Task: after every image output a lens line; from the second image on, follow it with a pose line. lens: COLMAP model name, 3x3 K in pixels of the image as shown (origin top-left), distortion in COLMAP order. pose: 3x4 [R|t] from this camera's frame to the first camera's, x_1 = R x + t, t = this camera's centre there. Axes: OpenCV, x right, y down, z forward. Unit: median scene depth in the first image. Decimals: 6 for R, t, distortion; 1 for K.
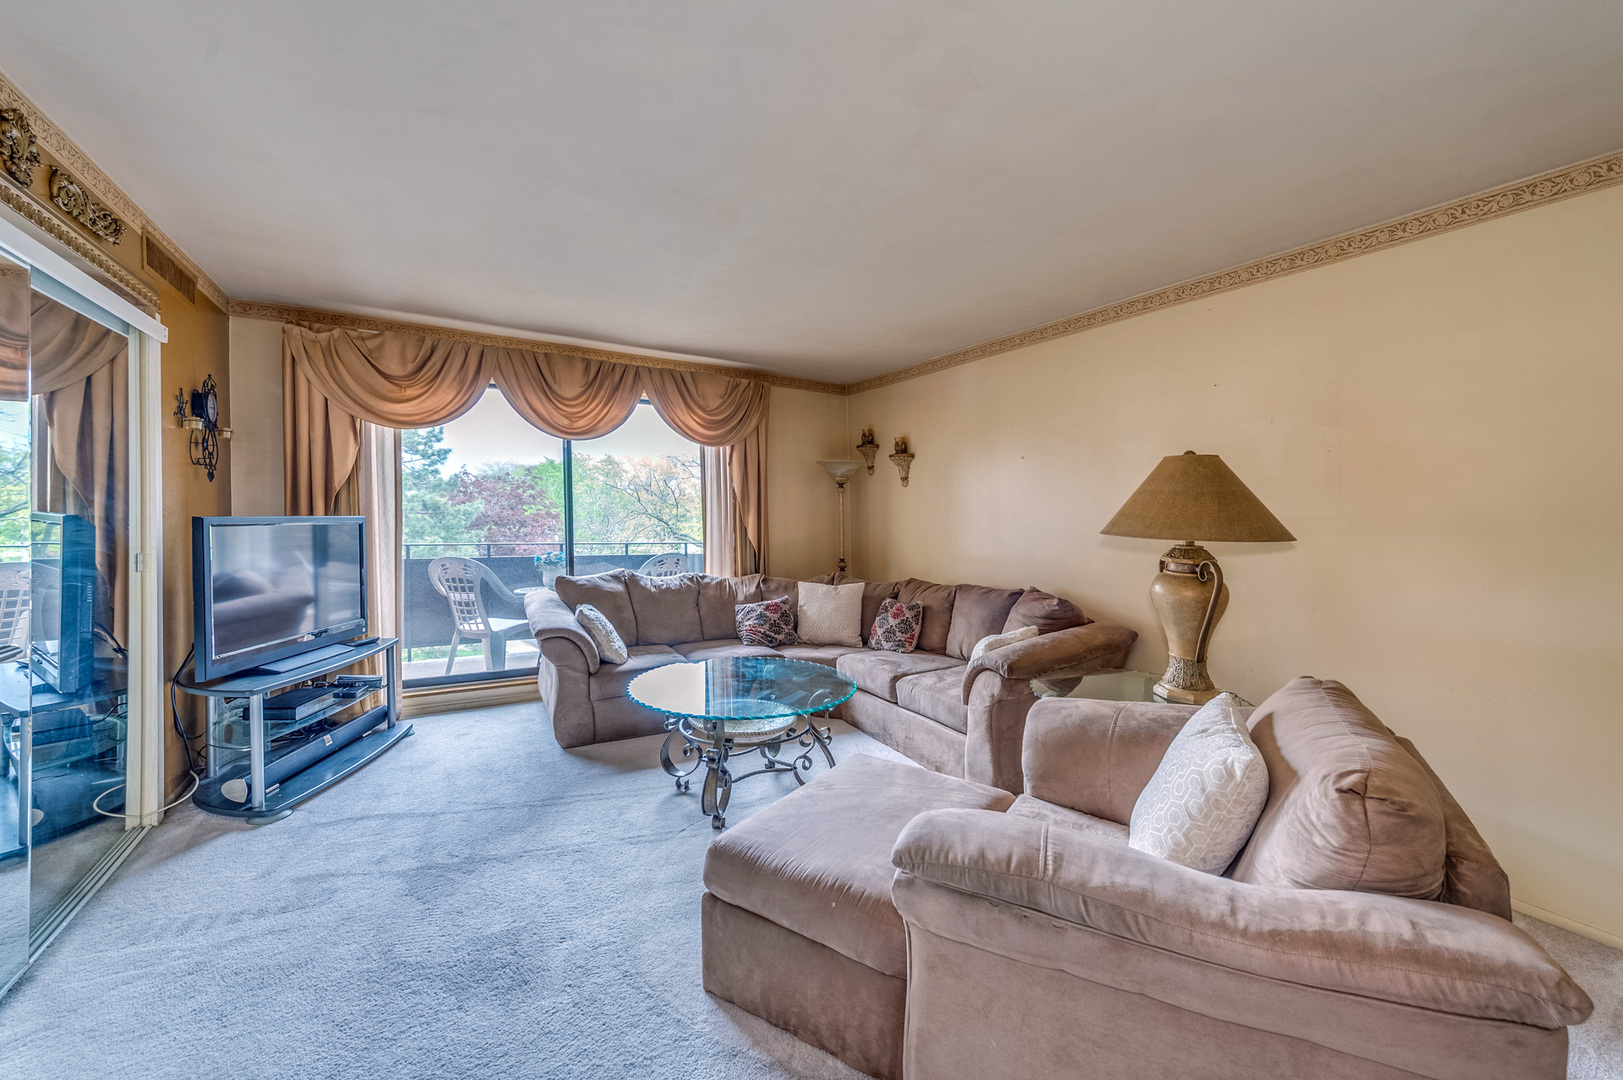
lens RADIAL K [[660.8, 0, 853.9], [0, 660.8, 538.4], [0, 0, 1]] dist [0.000929, 0.000065]
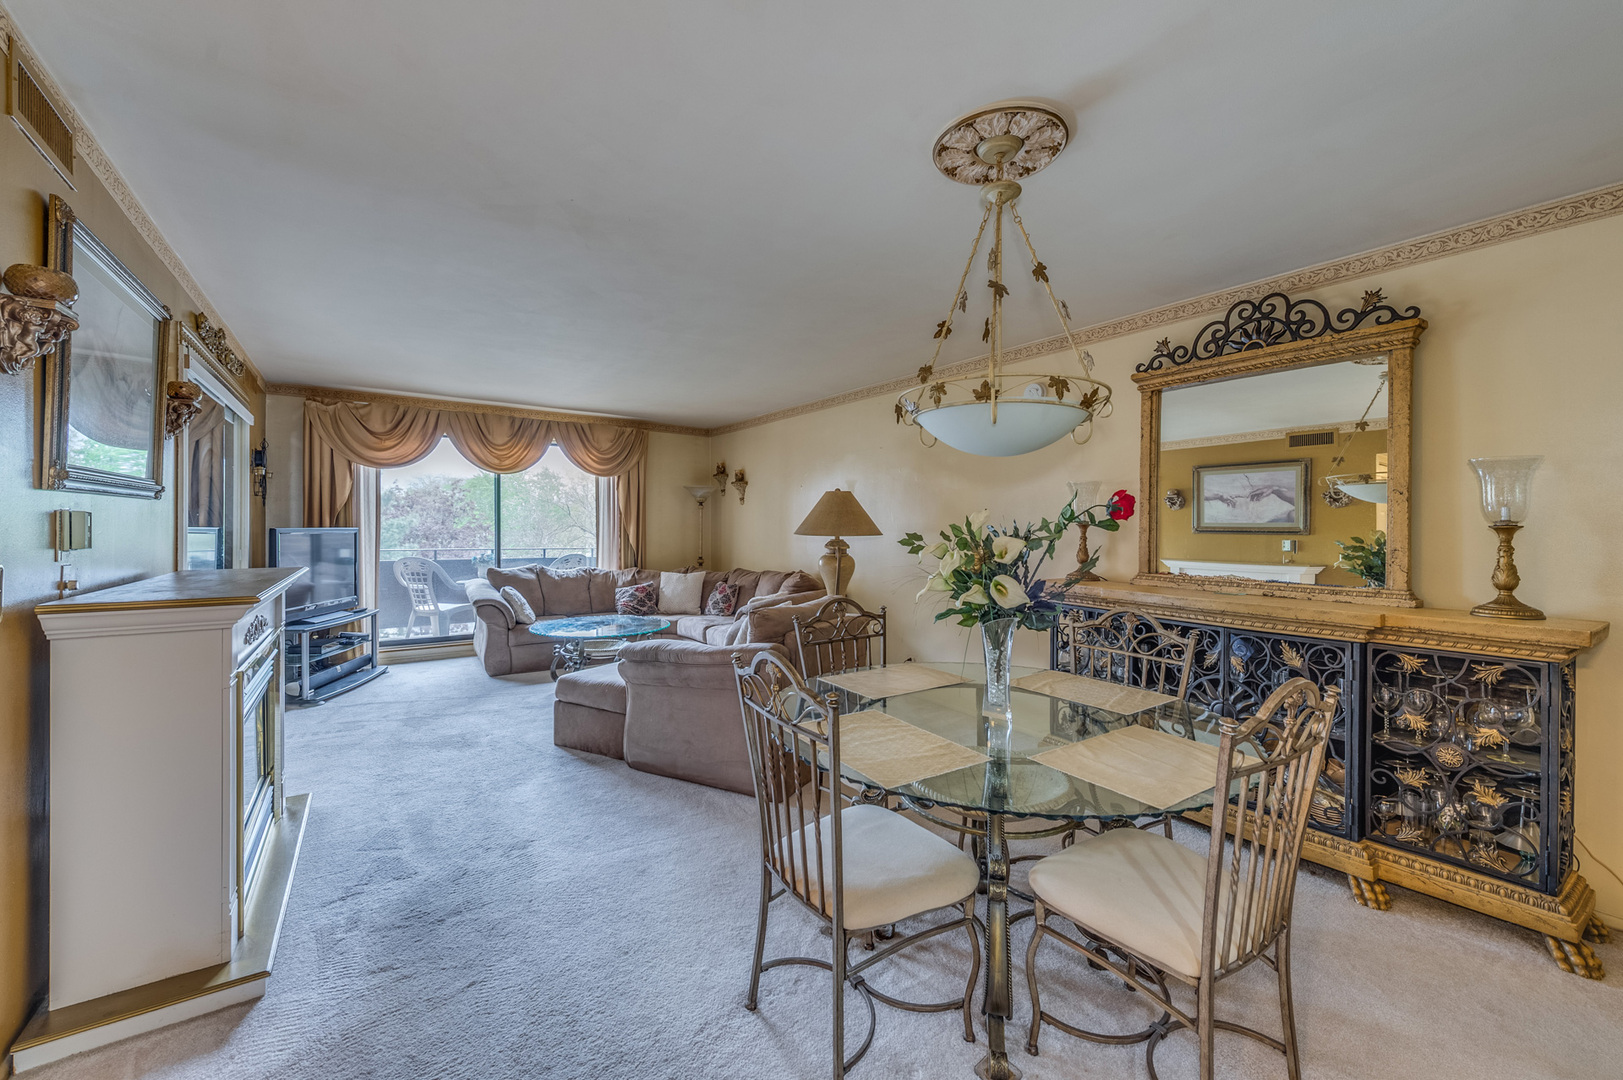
lens RADIAL K [[640.2, 0, 815.2], [0, 640.2, 514.5], [0, 0, 1]] dist [0.001253, -0.000028]
pose [[0.998862, -0.006671, 0.047226, 0.201598], [0.009173, 0.998553, -0.052983, 0.019722], [-0.046804, 0.053356, 0.997478, -0.441808]]
